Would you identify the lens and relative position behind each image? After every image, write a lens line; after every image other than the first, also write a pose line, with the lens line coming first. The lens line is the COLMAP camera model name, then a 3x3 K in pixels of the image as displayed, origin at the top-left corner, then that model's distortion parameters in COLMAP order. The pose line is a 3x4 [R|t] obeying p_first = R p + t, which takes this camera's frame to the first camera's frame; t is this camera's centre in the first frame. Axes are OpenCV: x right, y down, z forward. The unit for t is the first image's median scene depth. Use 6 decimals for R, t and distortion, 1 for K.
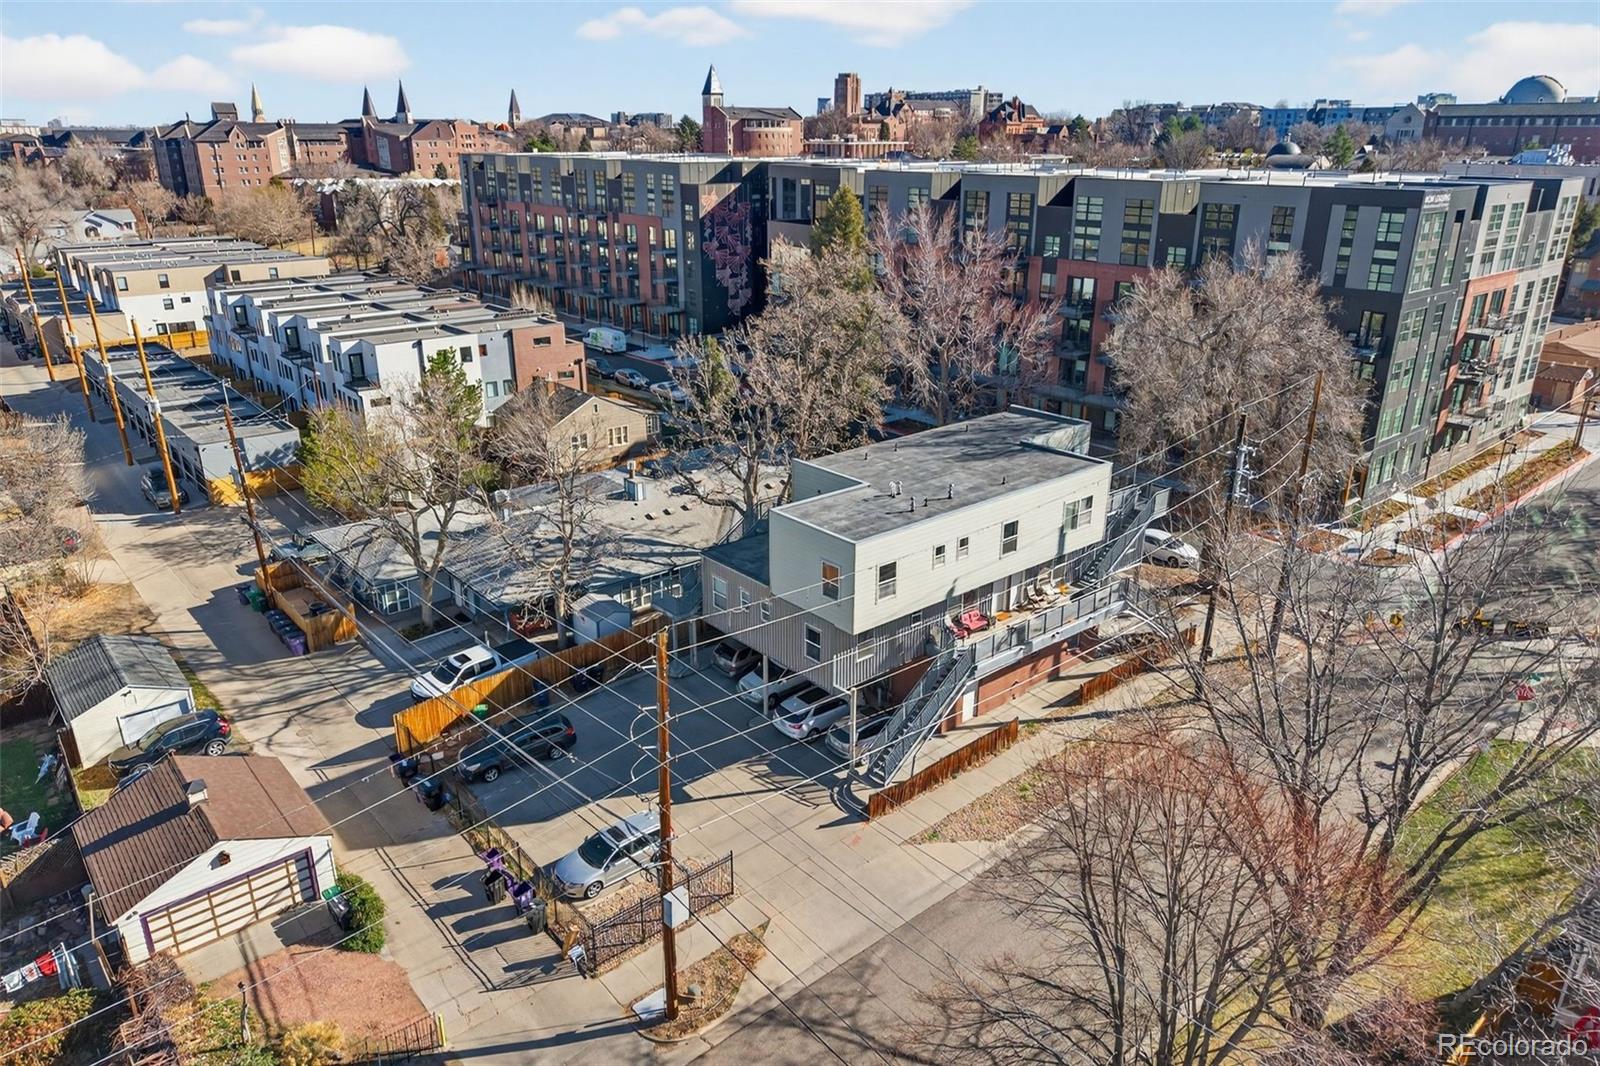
lens RADIAL K [[1075.2, 0, 790.2], [0, 1075.2, 529.0], [0, 0, 1]] dist [-0.006275, -0.002868]
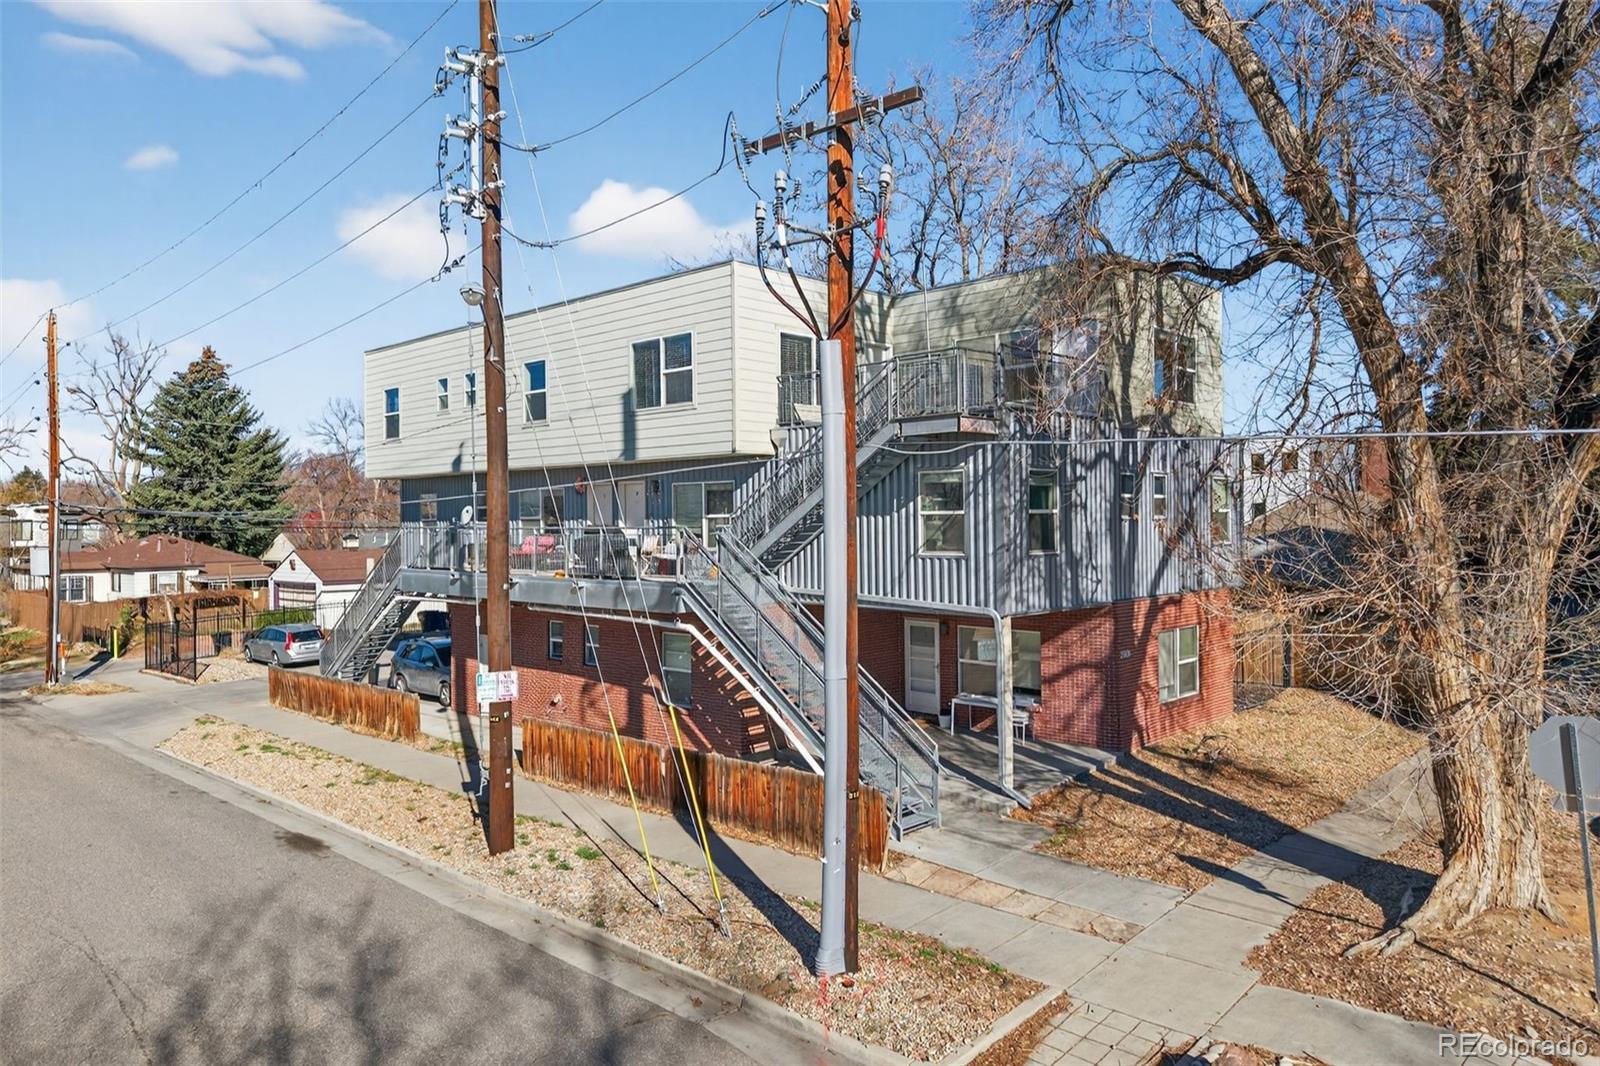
lens RADIAL K [[1075.2, 0, 790.2], [0, 1075.2, 529.0], [0, 0, 1]] dist [-0.006275, -0.002868]
pose [[0.109261, 0.005319, -0.993999, 0.739206], [-0.336213, 0.941245, -0.031920, 0.044945], [0.935426, 0.337683, 0.104629, 1.032625]]
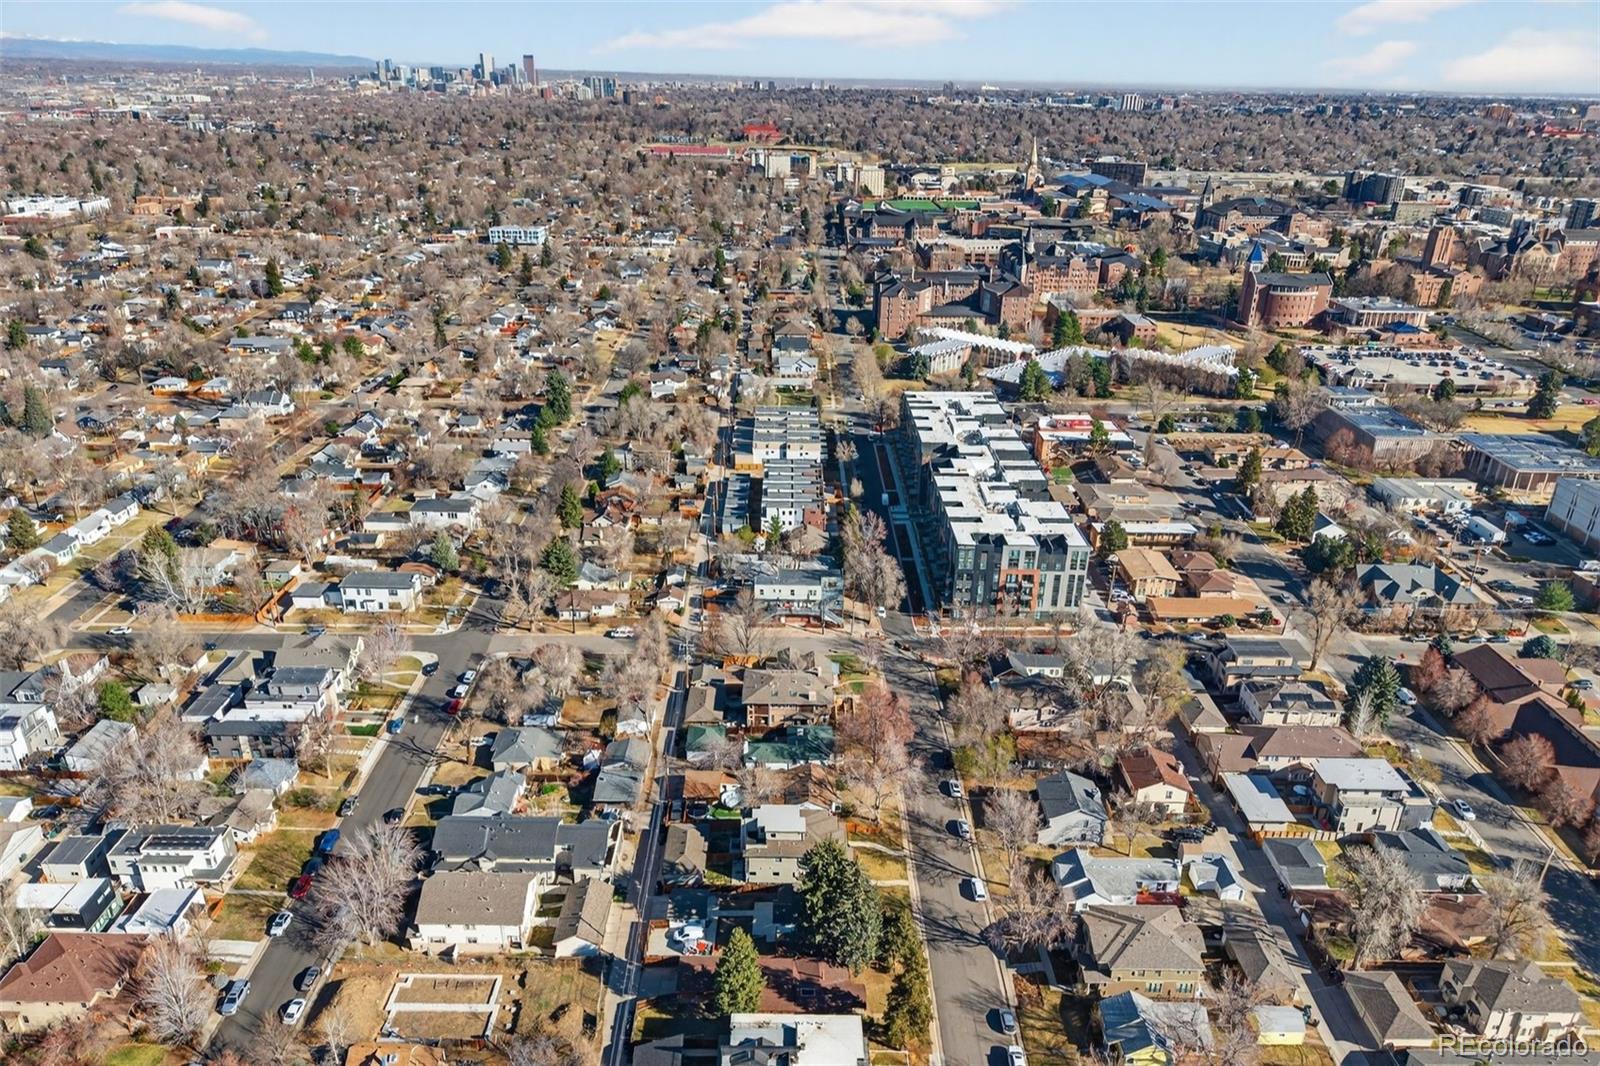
lens RADIAL K [[1075.2, 0, 790.2], [0, 1075.2, 529.0], [0, 0, 1]] dist [-0.006275, -0.002868]
pose [[0.768764, 0.258251, -0.585071, 3.231931], [-0.242035, 0.964282, 0.107609, -0.871338], [0.591964, 0.058881, 0.803811, -3.380509]]
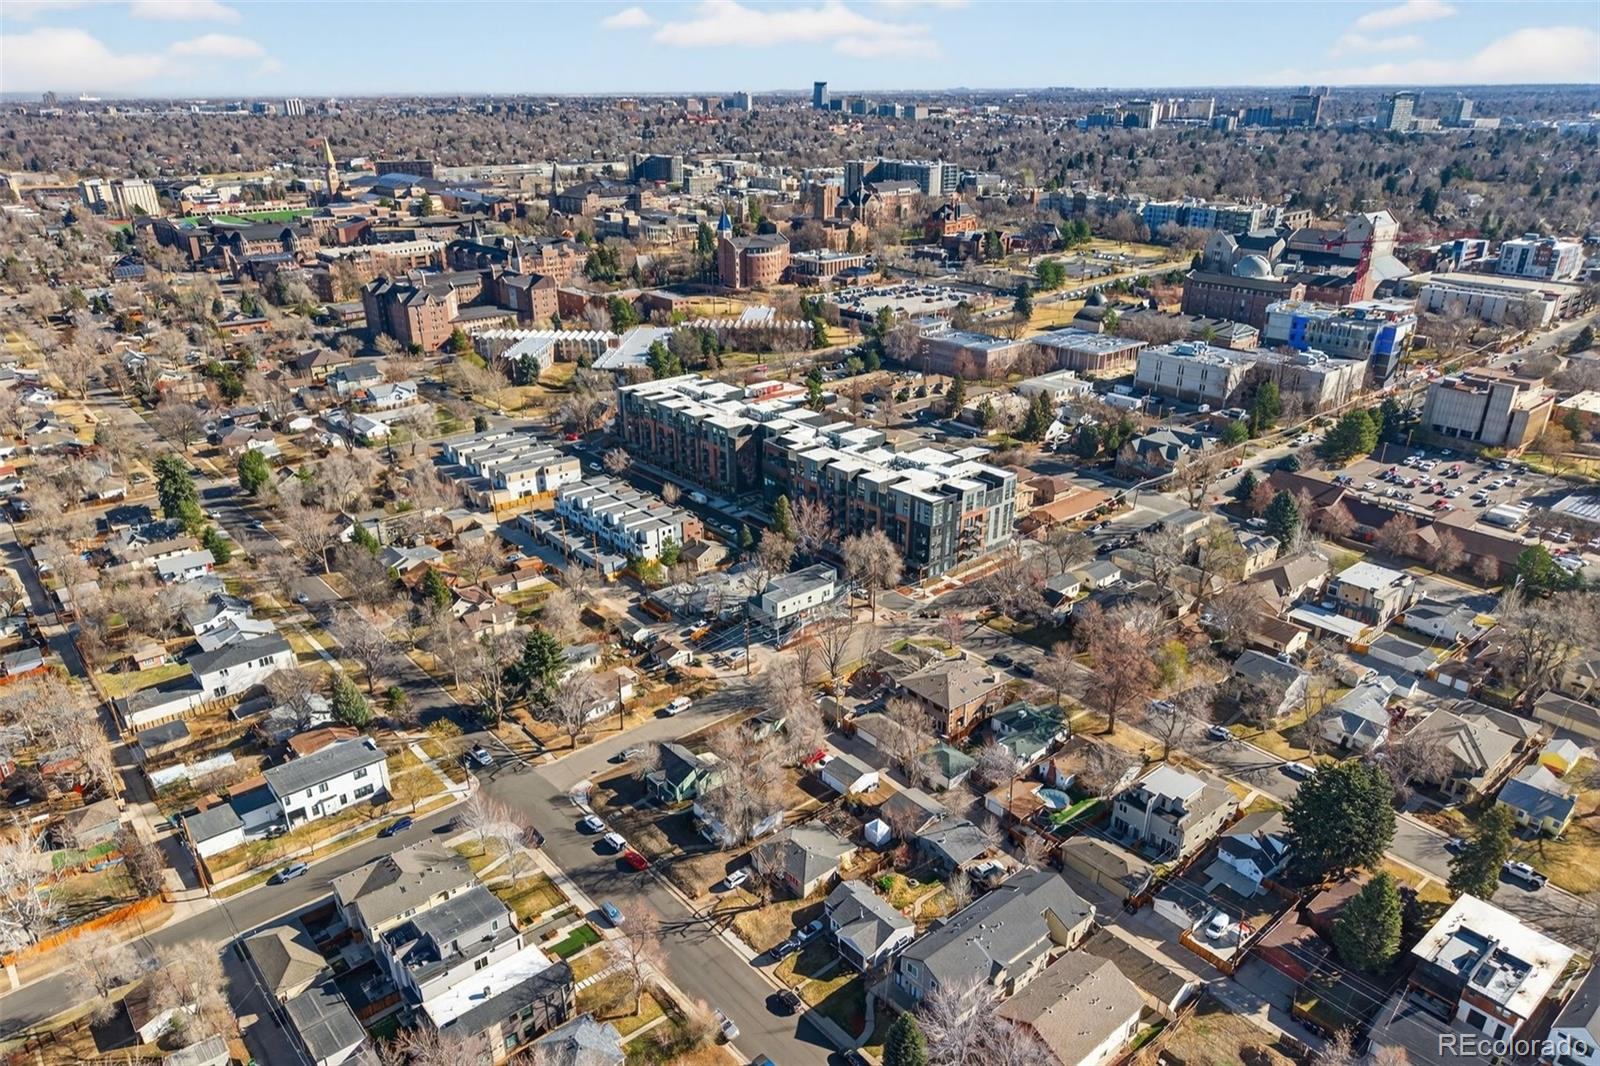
lens RADIAL K [[1075.2, 0, 790.2], [0, 1075.2, 529.0], [0, 0, 1]] dist [-0.006275, -0.002868]
pose [[0.999996, -0.001555, 0.002432, 0.093189], [0.001493, 0.999673, 0.025537, -0.432058], [-0.002471, -0.025534, 0.999671, -3.875063]]
